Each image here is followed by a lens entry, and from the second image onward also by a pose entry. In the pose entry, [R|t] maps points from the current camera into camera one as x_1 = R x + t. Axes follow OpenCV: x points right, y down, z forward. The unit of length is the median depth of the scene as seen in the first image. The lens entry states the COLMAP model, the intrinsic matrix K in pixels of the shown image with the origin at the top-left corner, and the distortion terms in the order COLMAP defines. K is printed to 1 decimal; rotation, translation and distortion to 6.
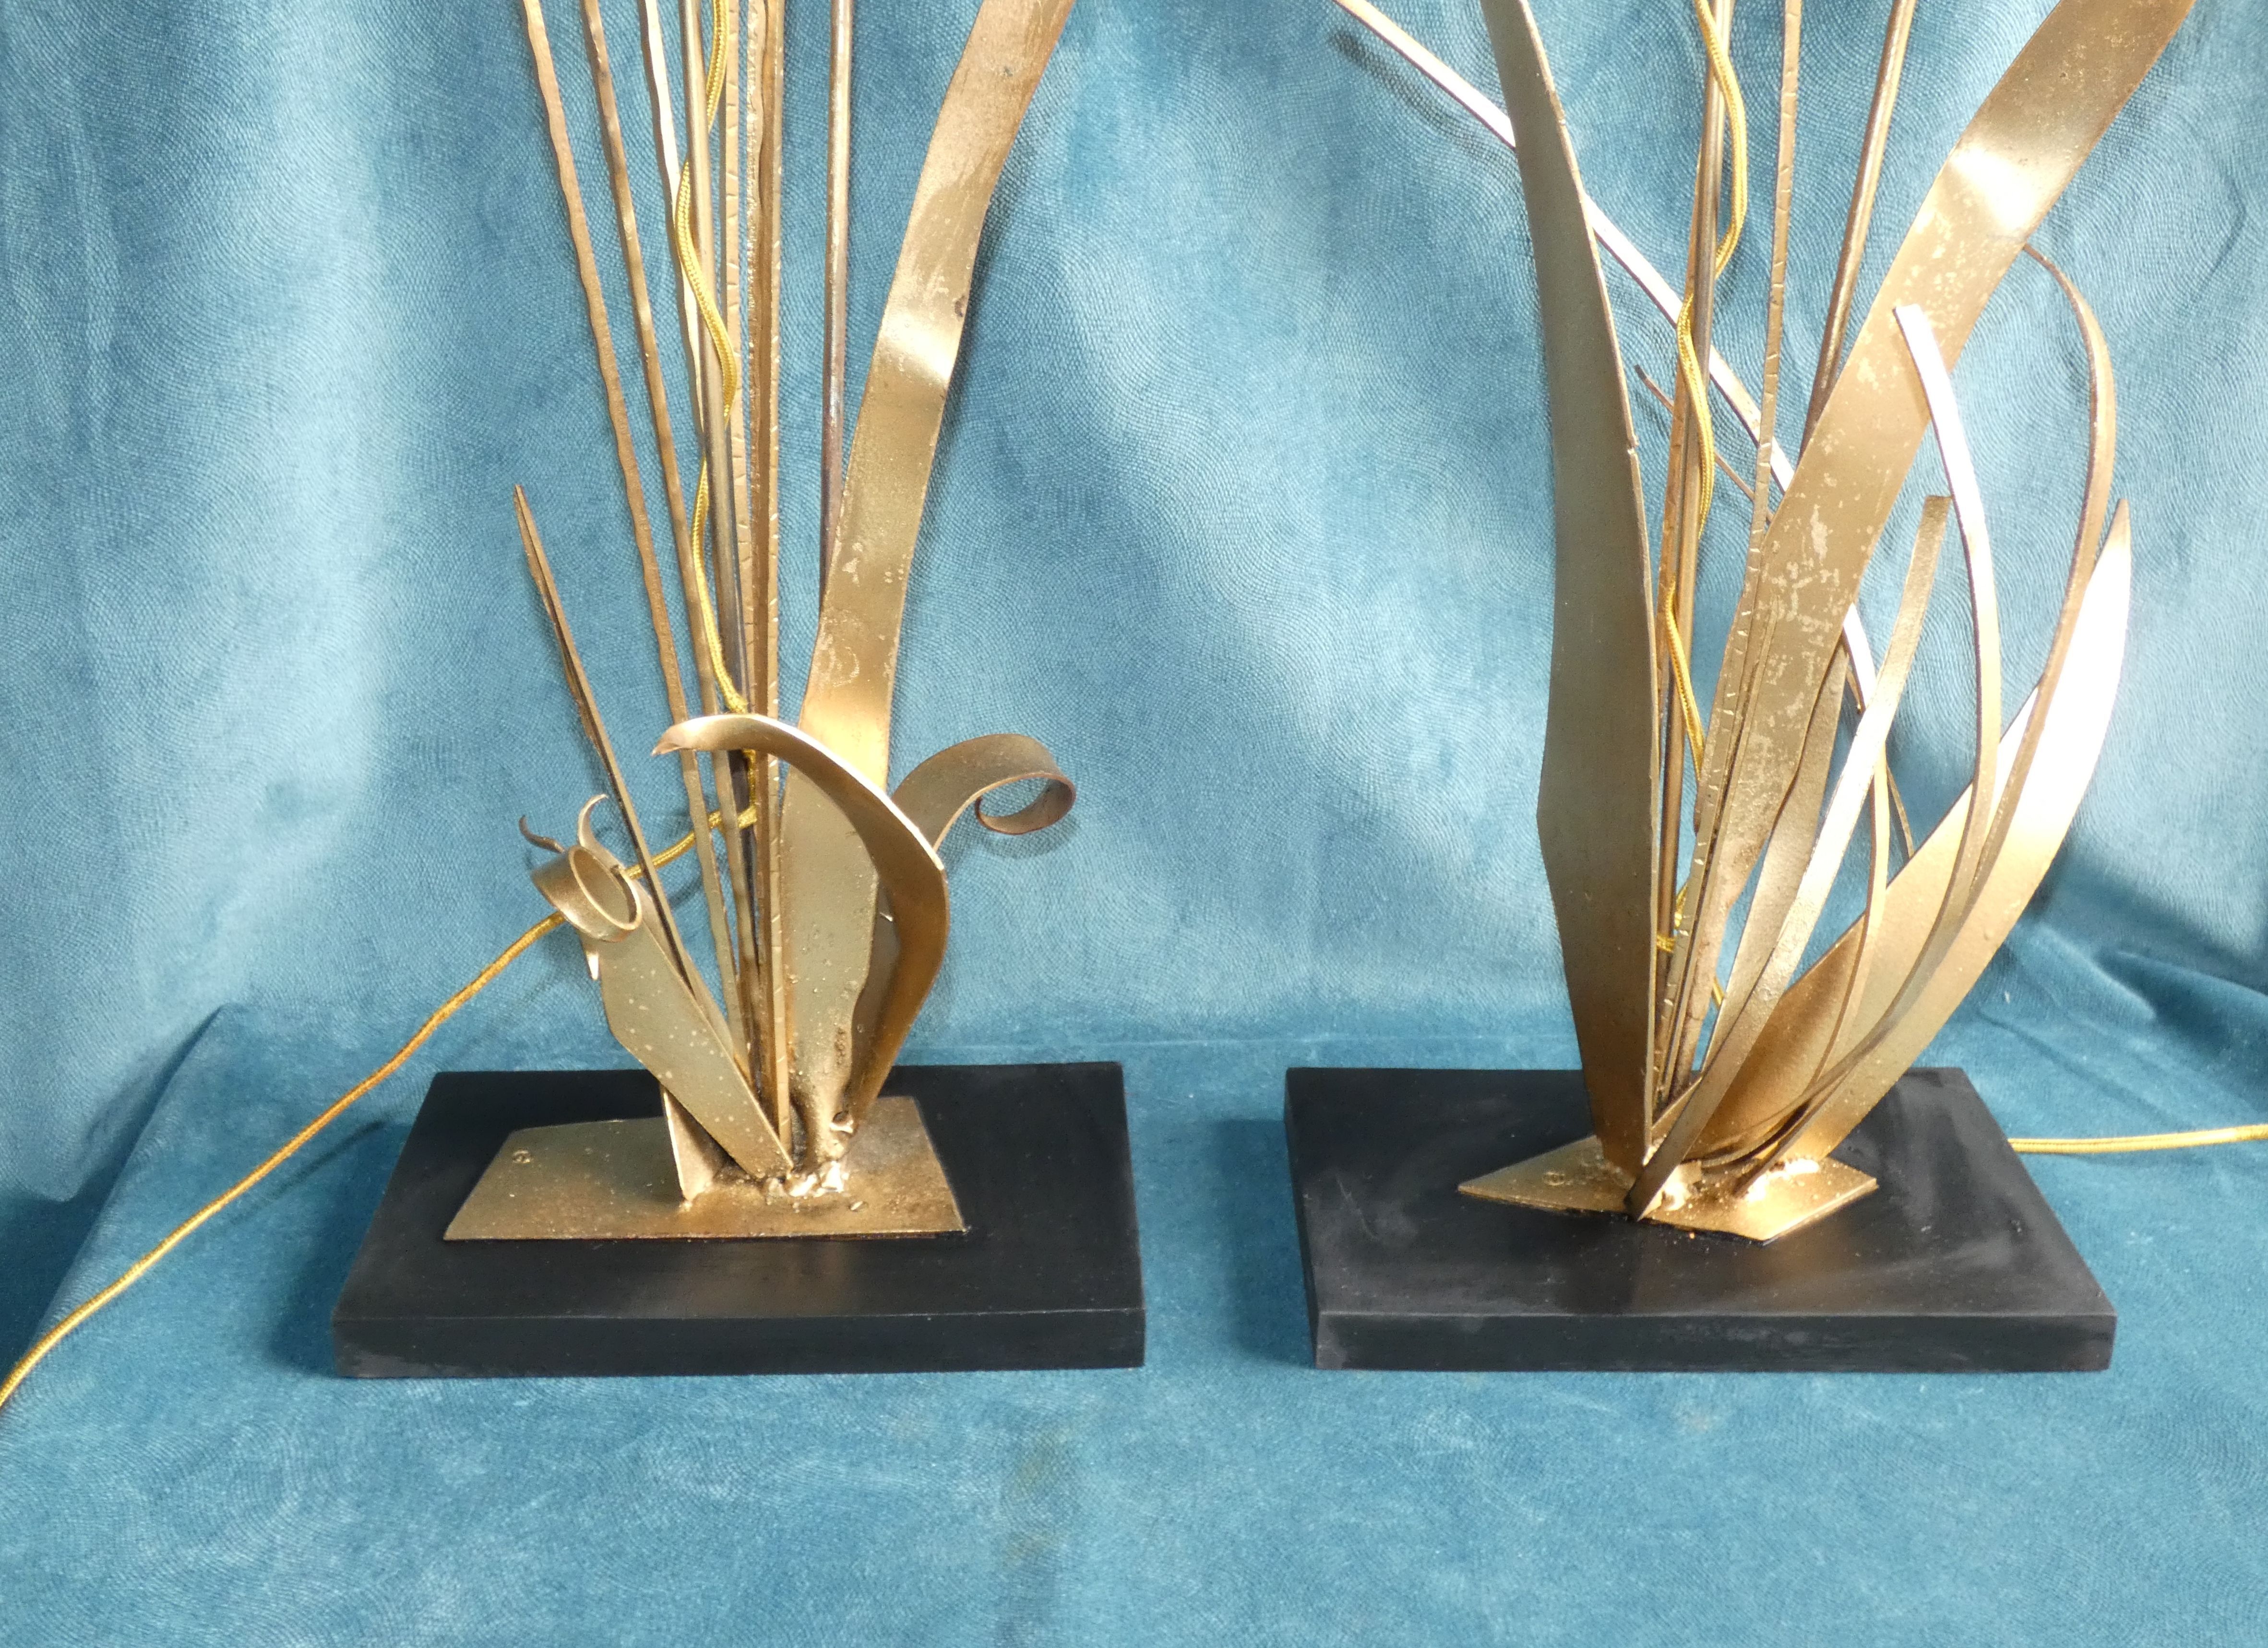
lens RADIAL K [[2489.1, 0, 1127.9], [0, 2489.1, 823.4], [0, 0, 1]] dist [-0.004376, -0.013069]
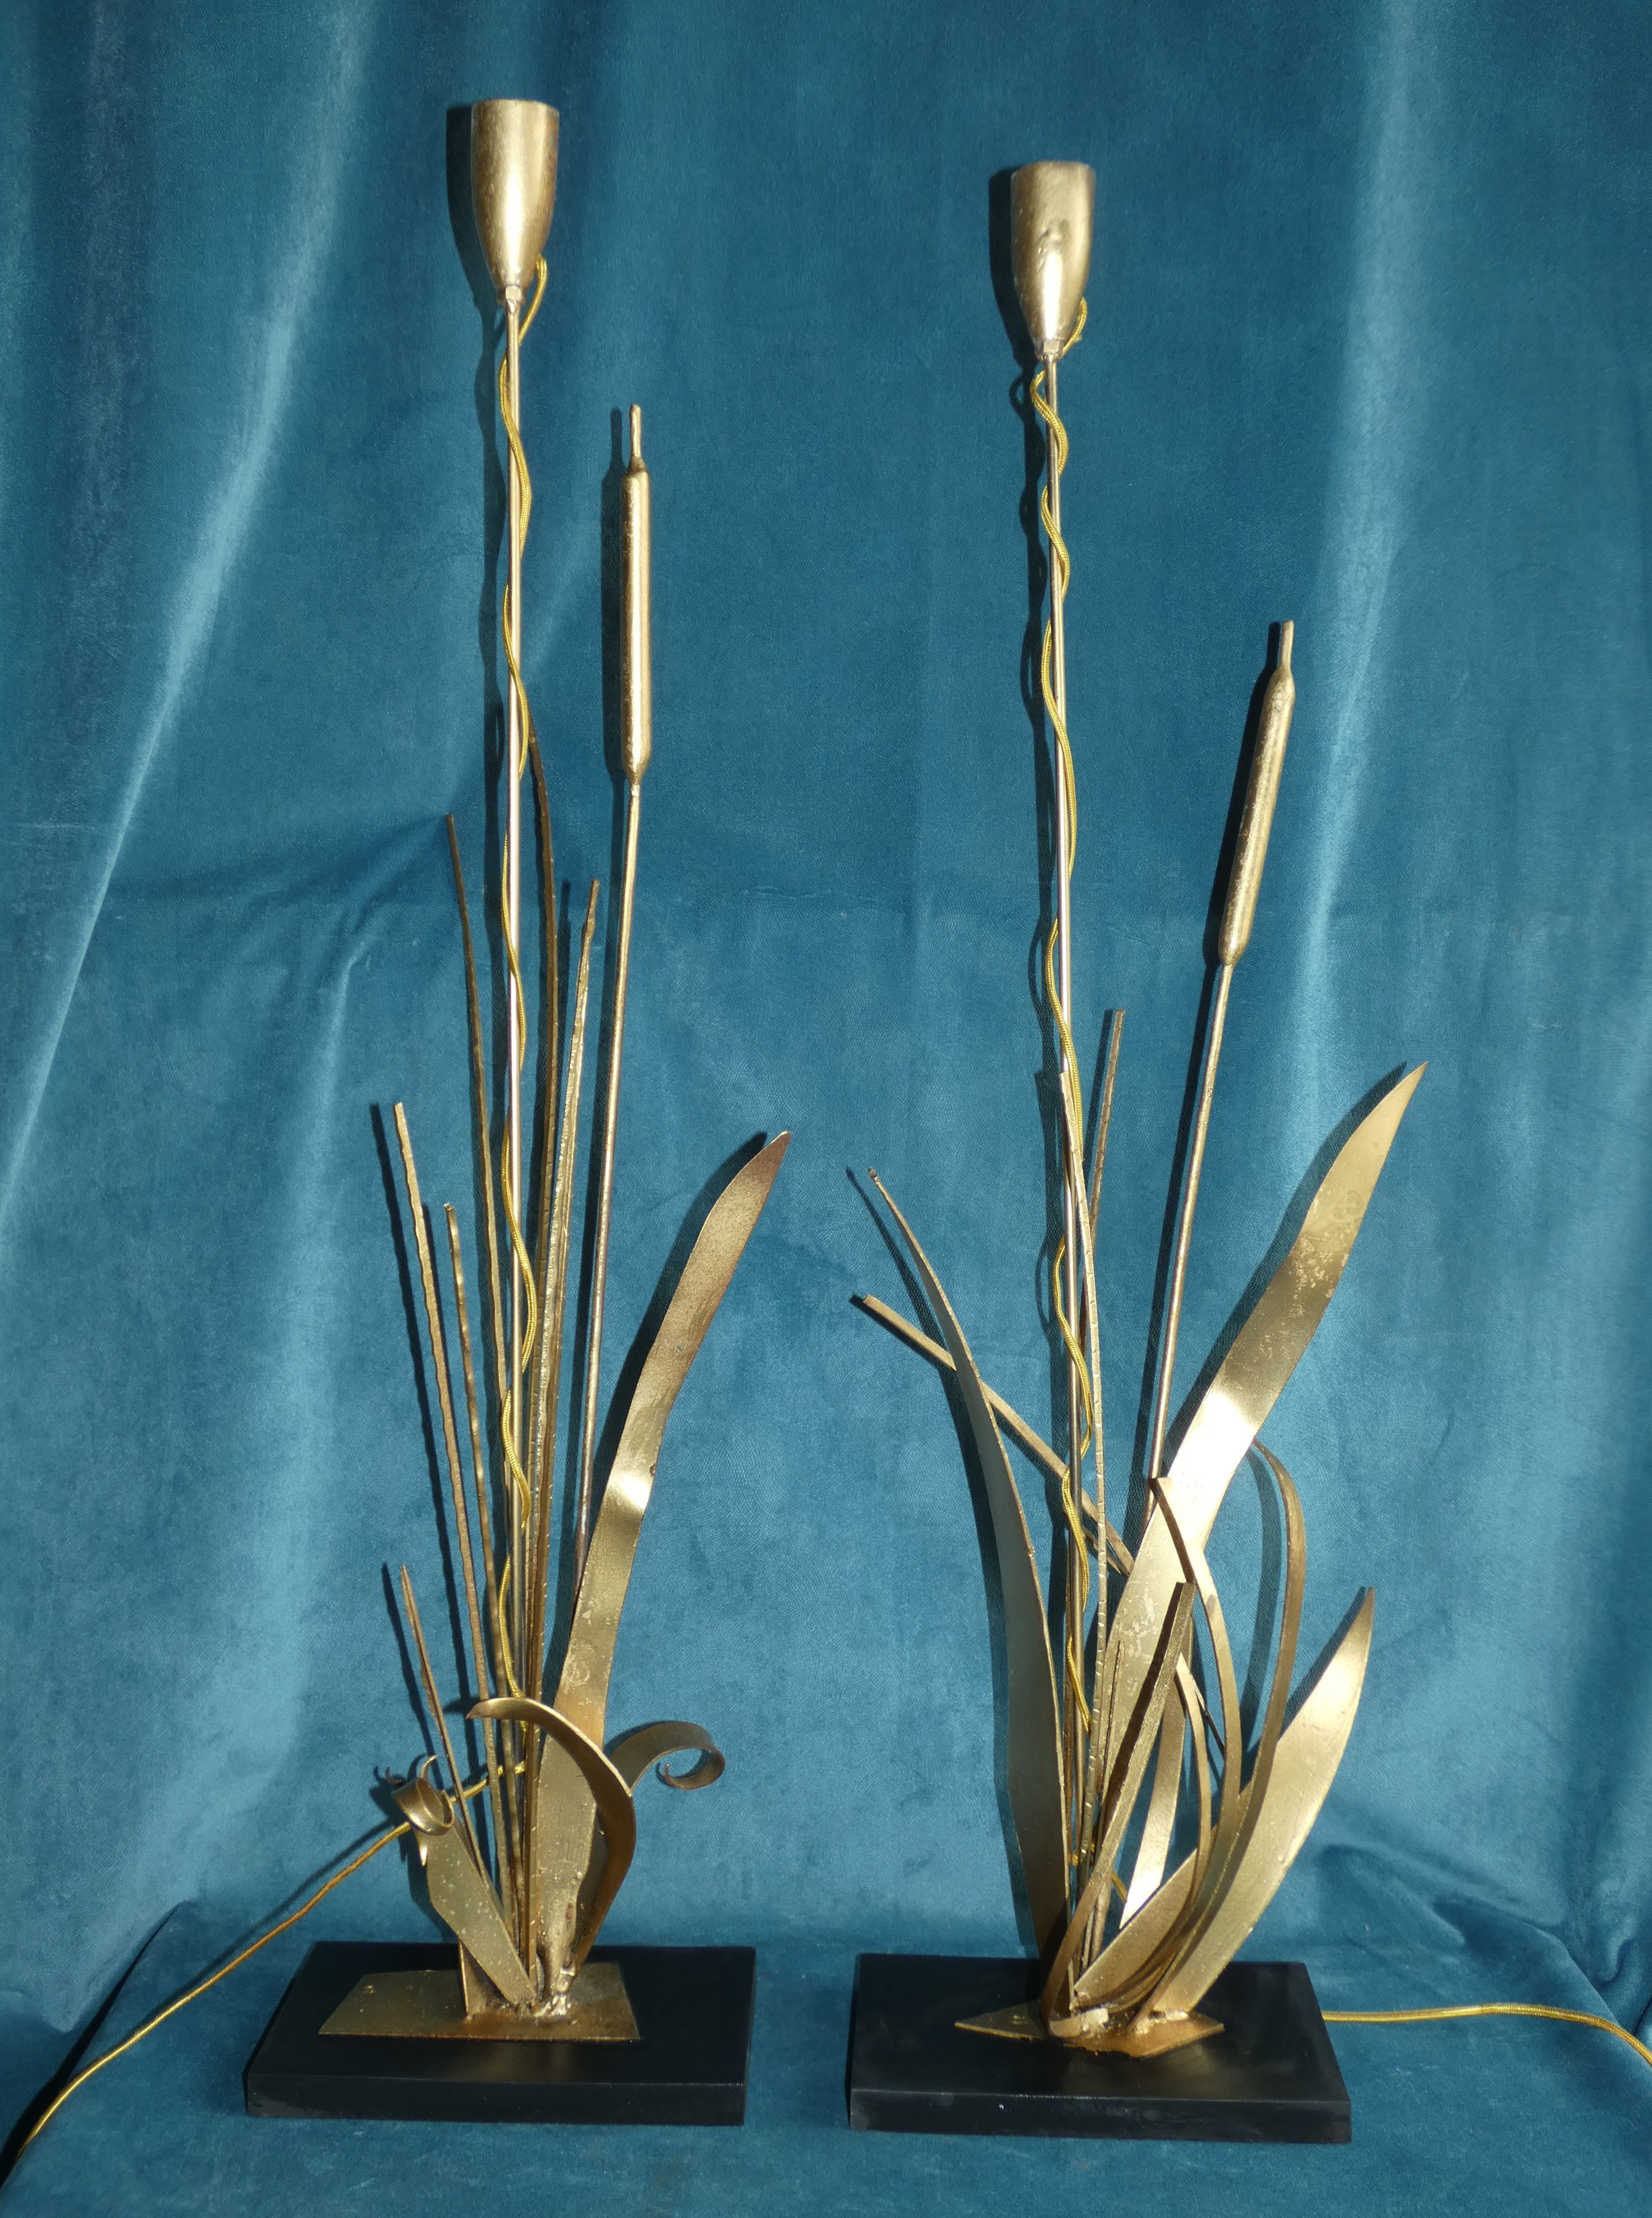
lens RADIAL K [[2277.5, 0, 841.5], [0, 2277.5, 1102.2], [0, 0, 1]] dist [-0.010262, -0.000932]
pose [[0.998945, 0.006388, -0.045467, 0.122638], [-0.021141, 0.943048, -0.331985, 0.075956], [0.040757, 0.332596, 0.942188, -0.554524]]
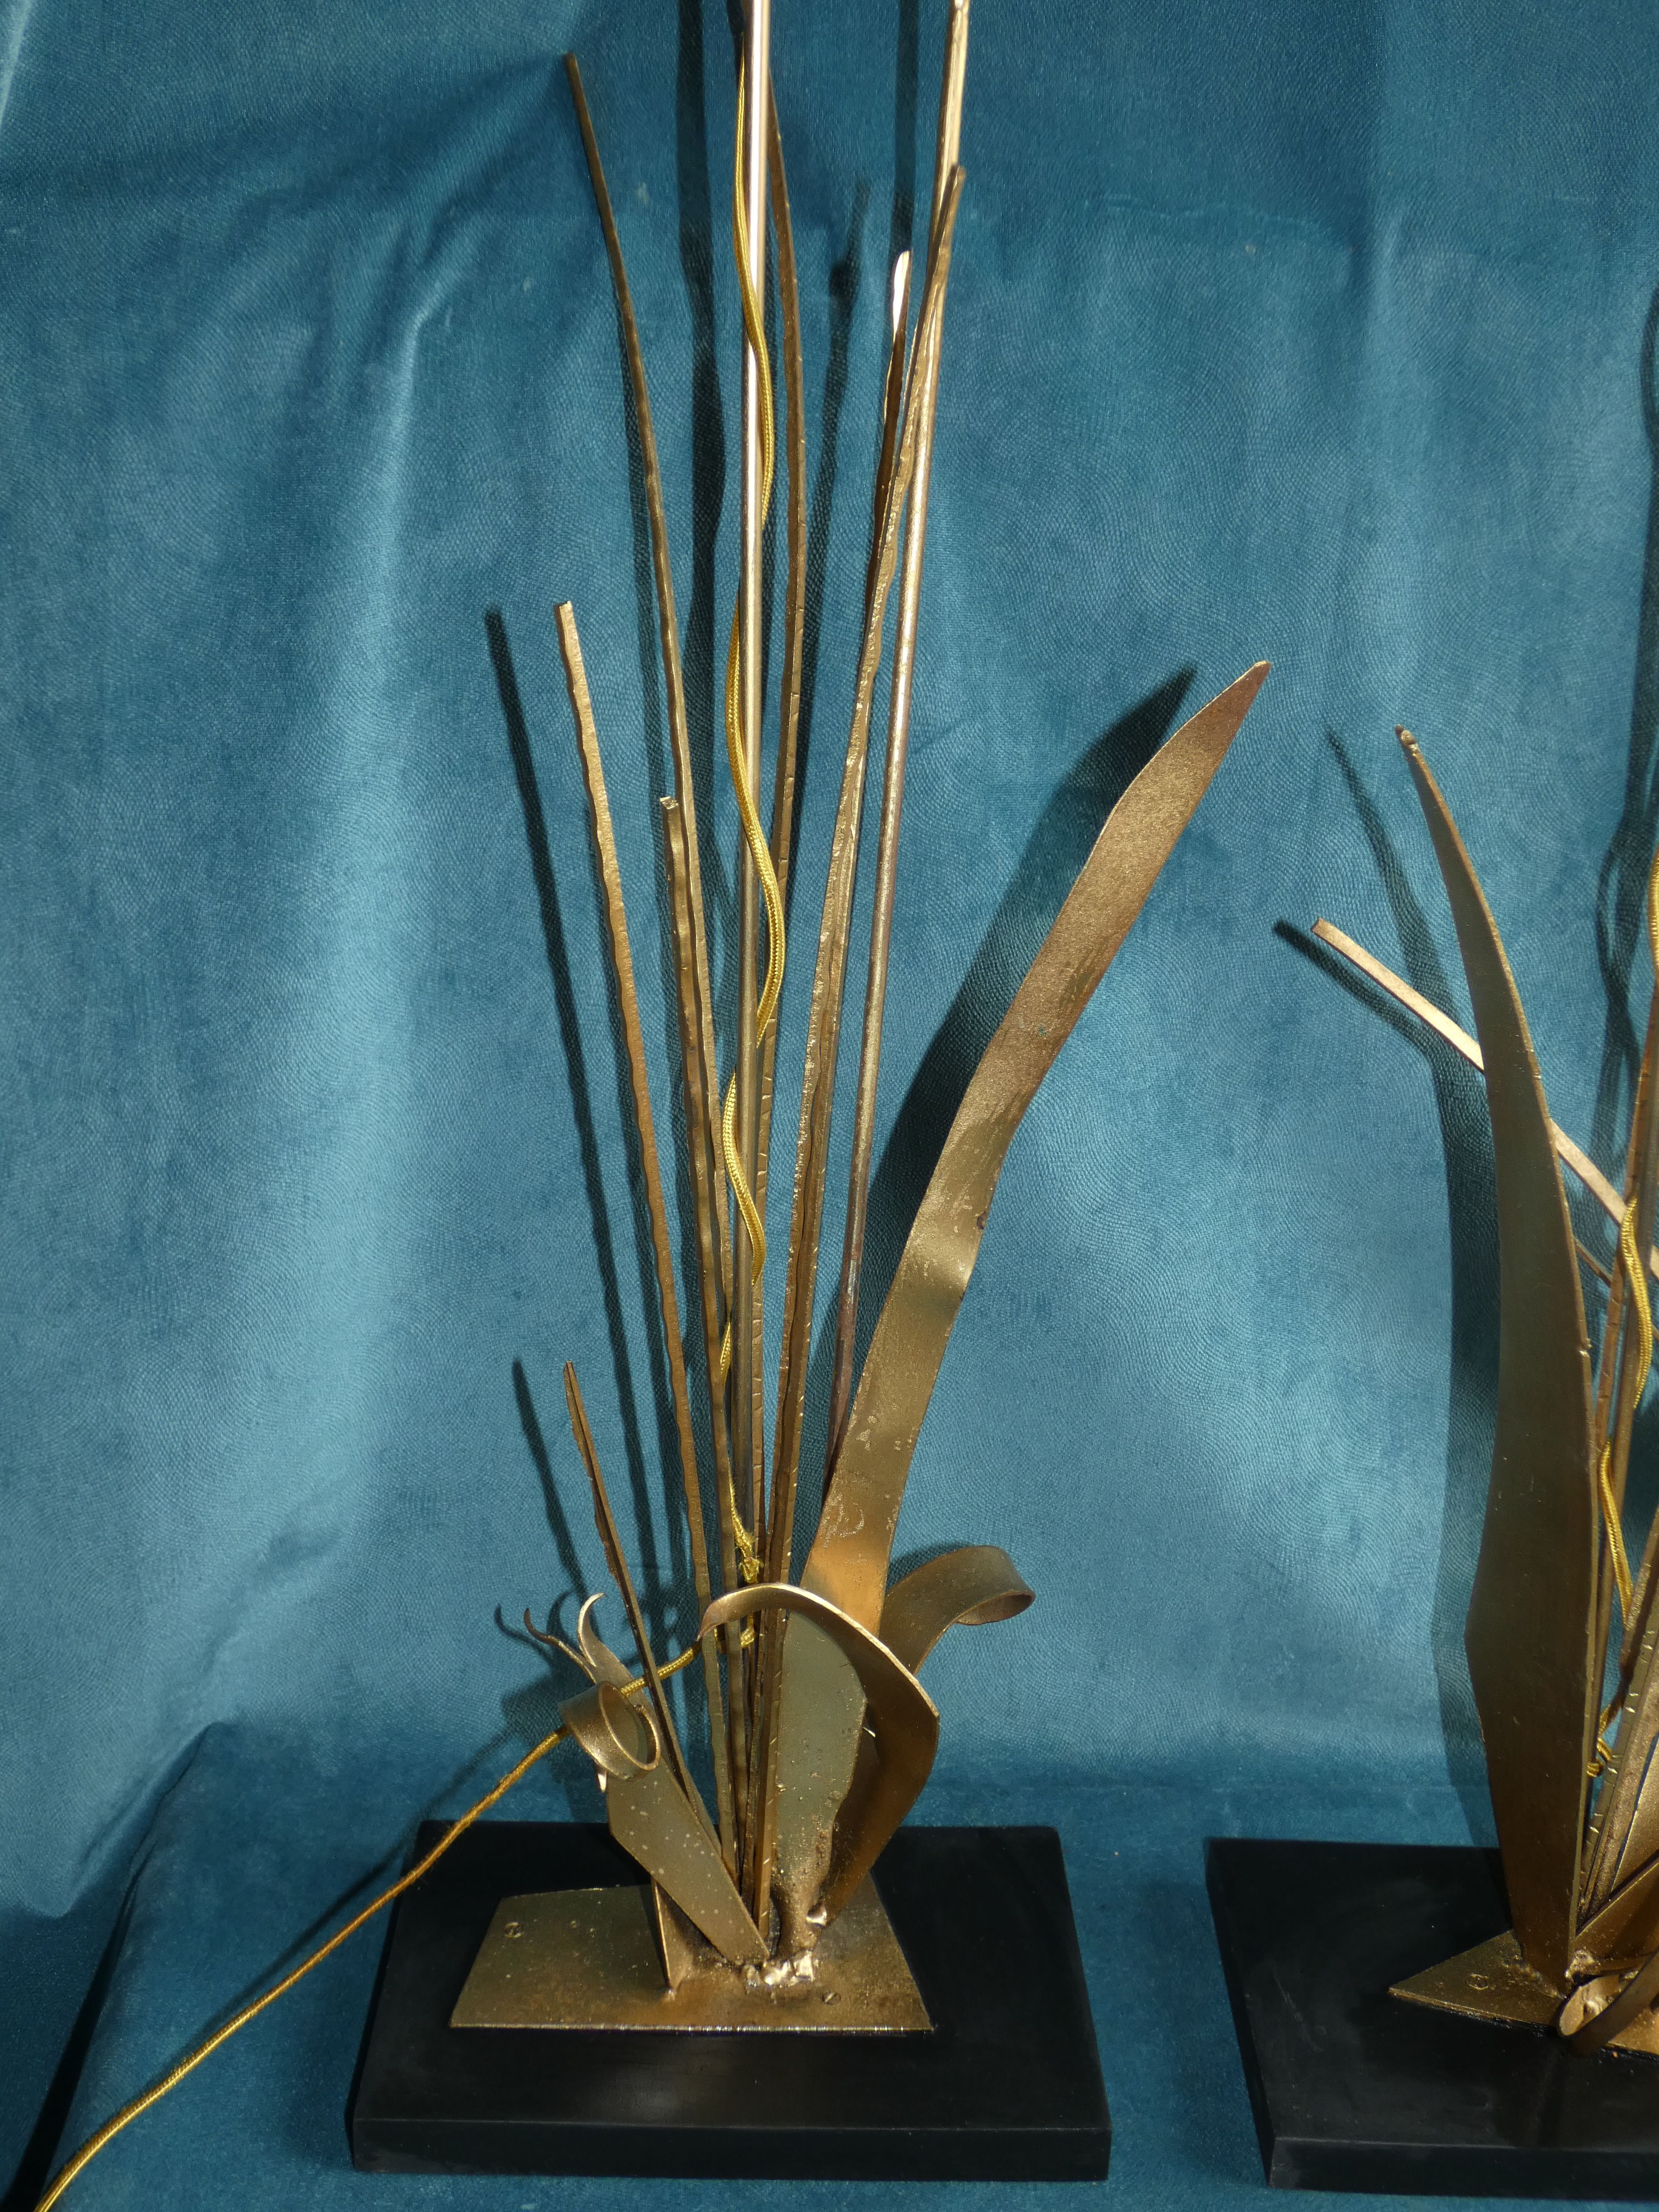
lens RADIAL K [[2336.7, 0, 850.4], [0, 2336.7, 1099.6], [0, 0, 1]] dist [0.013041, -0.059355]
pose [[0.999514, 0.027626, -0.014423, -0.094338], [-0.028591, 0.997019, -0.071660, -0.156023], [0.012400, 0.072037, 0.997325, -0.029253]]
